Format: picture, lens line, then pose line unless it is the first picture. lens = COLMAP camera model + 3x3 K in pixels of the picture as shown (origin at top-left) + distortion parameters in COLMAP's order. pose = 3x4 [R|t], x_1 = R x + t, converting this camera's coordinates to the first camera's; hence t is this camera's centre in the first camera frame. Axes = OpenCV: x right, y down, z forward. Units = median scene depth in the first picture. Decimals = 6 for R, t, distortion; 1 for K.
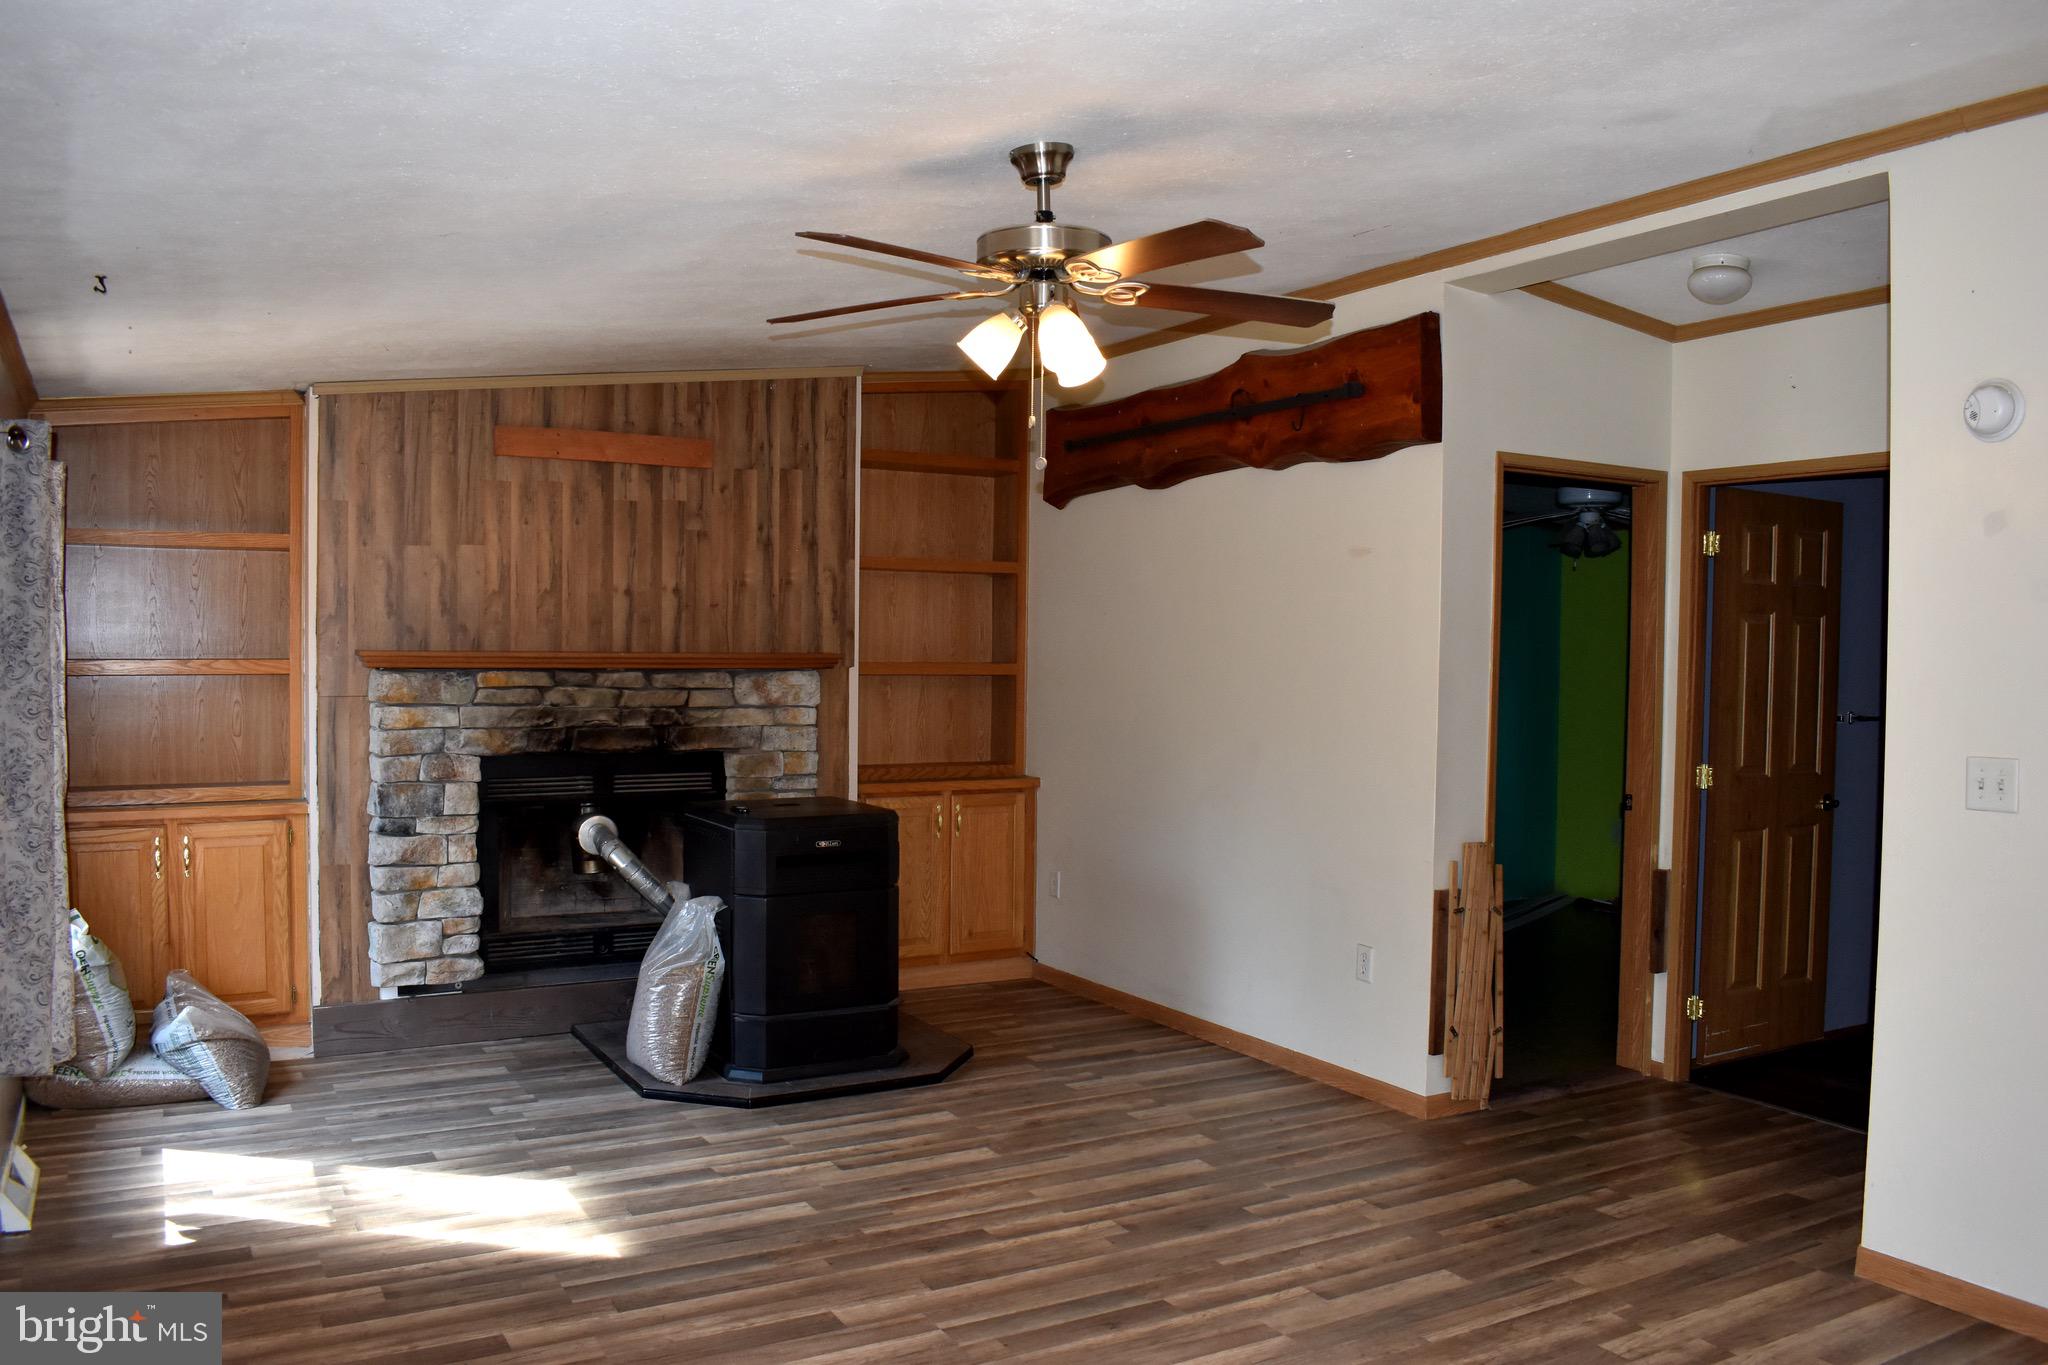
lens RADIAL K [[1592.5, 0, 1019.8], [0, 1592.5, 692.3], [0, 0, 1]] dist [-0.097888, 0.021654]
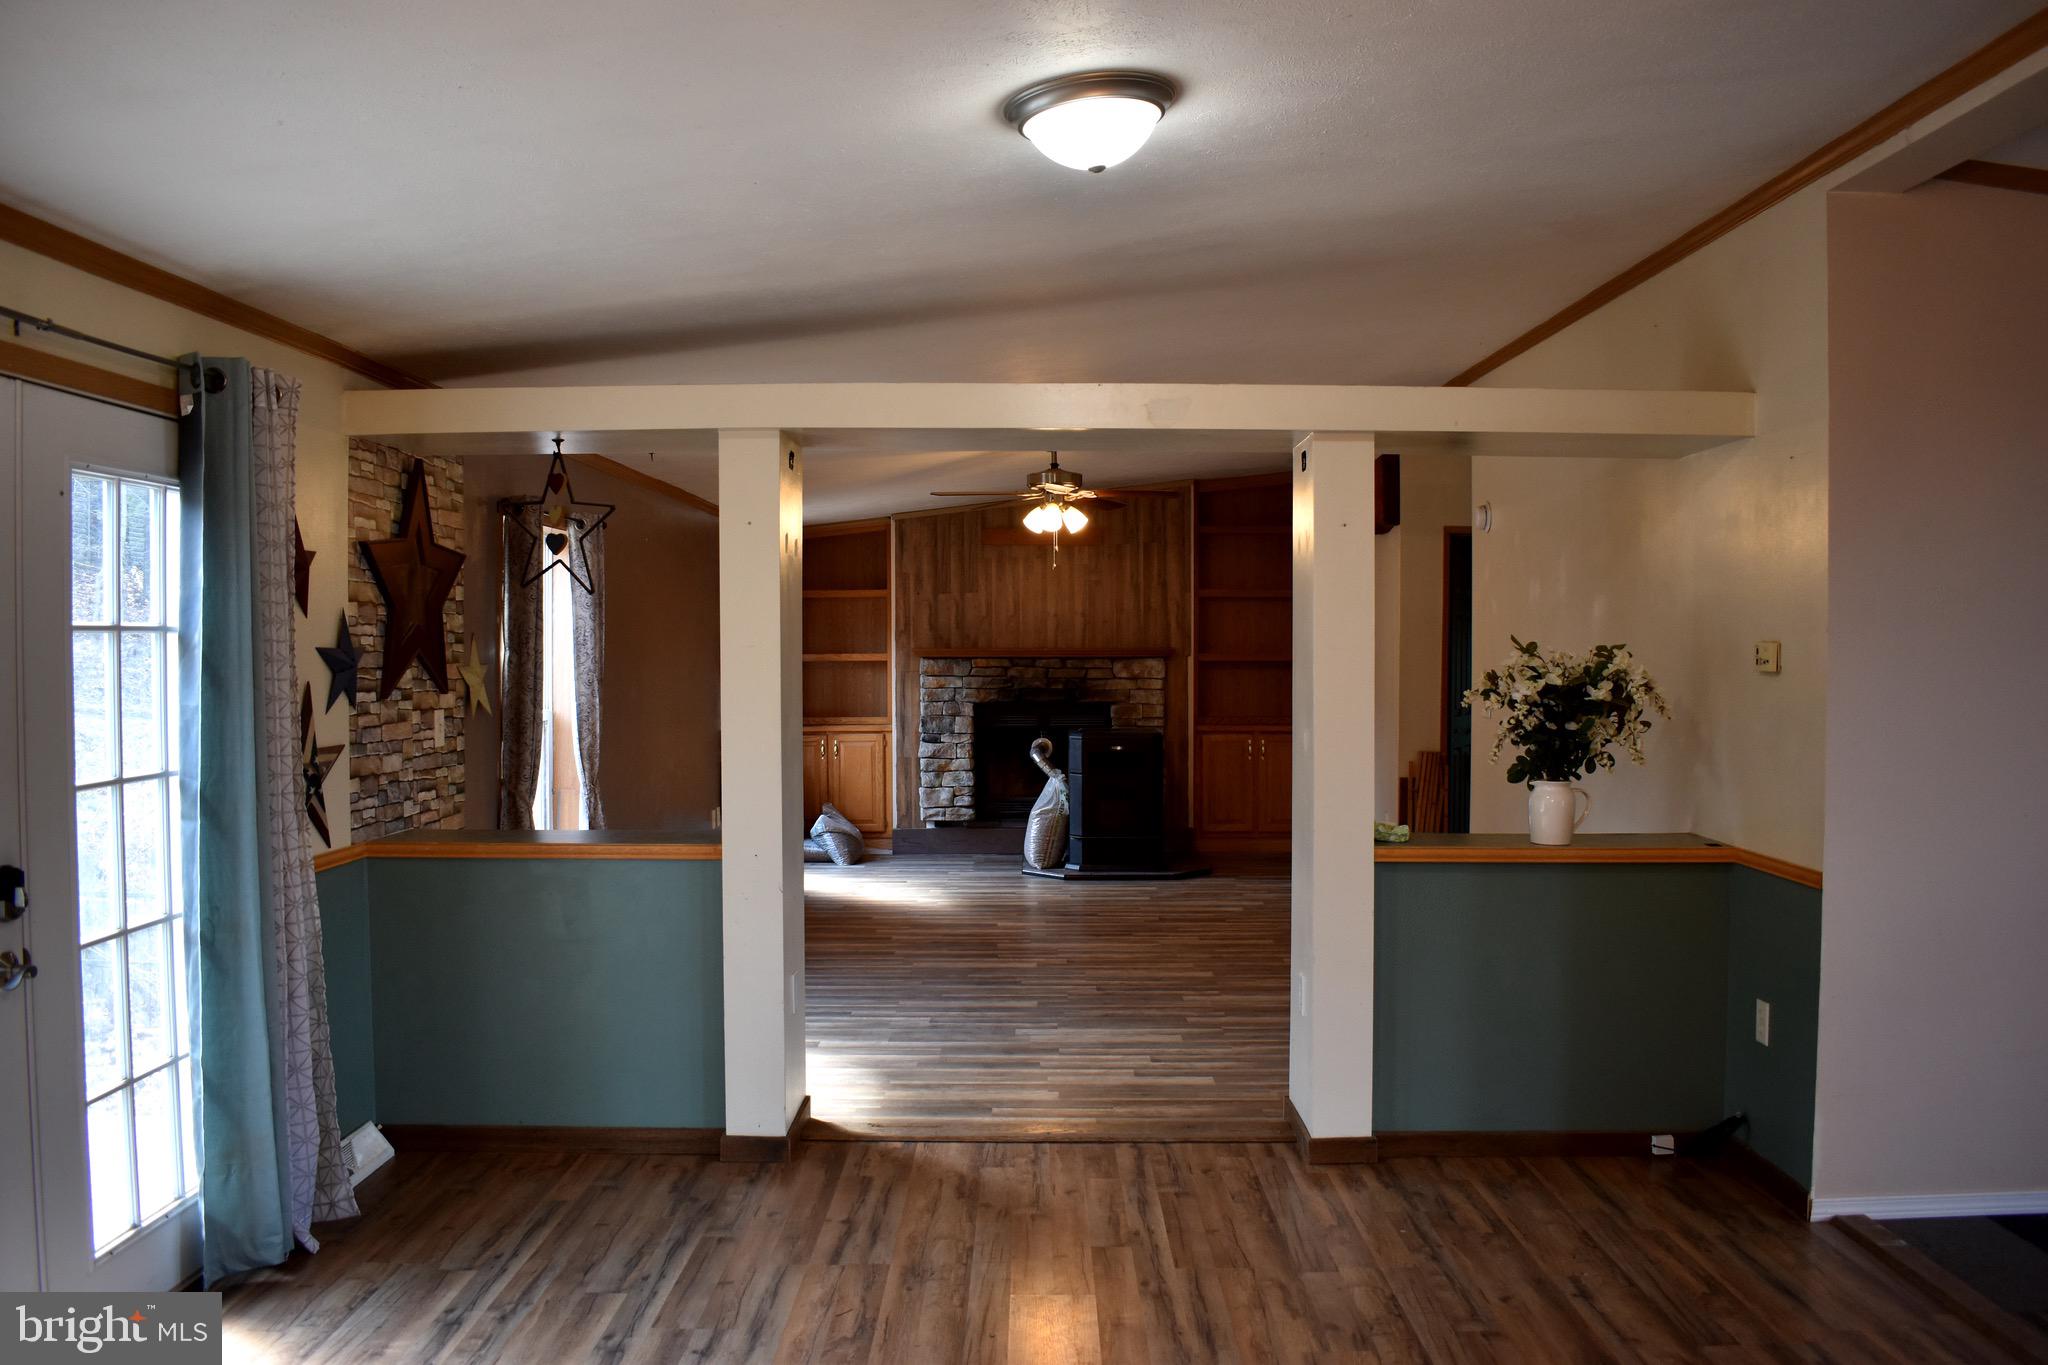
lens RADIAL K [[1592.5, 0, 1019.8], [0, 1592.5, 692.3], [0, 0, 1]] dist [-0.097888, 0.021654]
pose [[0.864257, 0.003478, -0.503039, 0.690328], [-0.004882, 0.999987, -0.001474, 0.030616], [0.503027, 0.003730, 0.864263, -0.655254]]
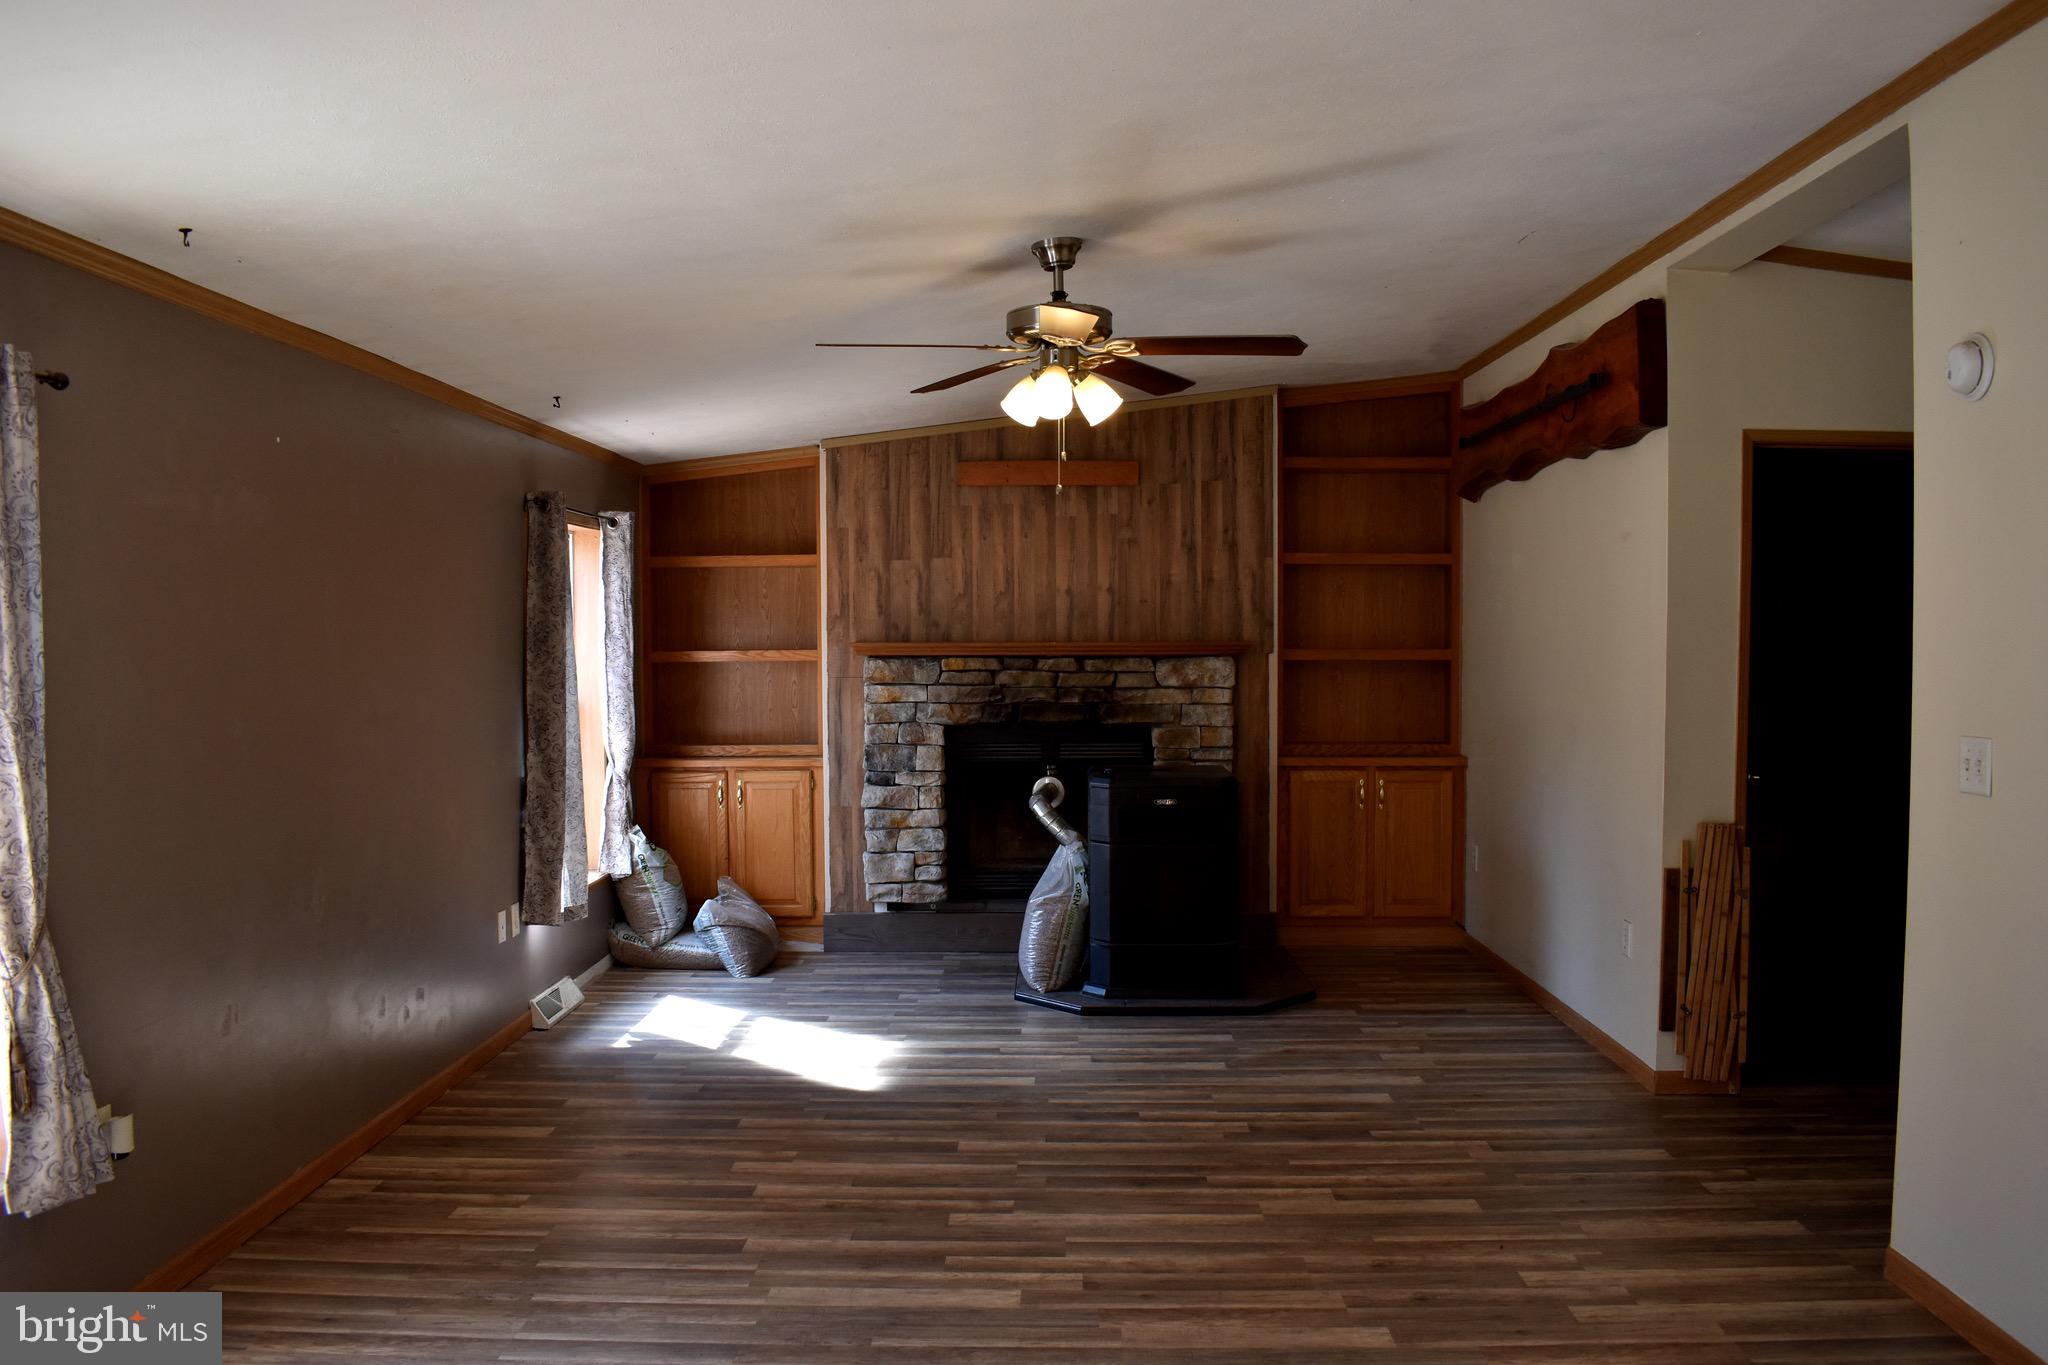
lens RADIAL K [[1592.5, 0, 1019.8], [0, 1592.5, 692.3], [0, 0, 1]] dist [-0.097888, 0.021654]
pose [[0.857284, 0.005327, -0.514817, 0.372445], [-0.002990, 0.999981, 0.005368, 0.007342], [0.514835, -0.003063, 0.857284, -0.065042]]
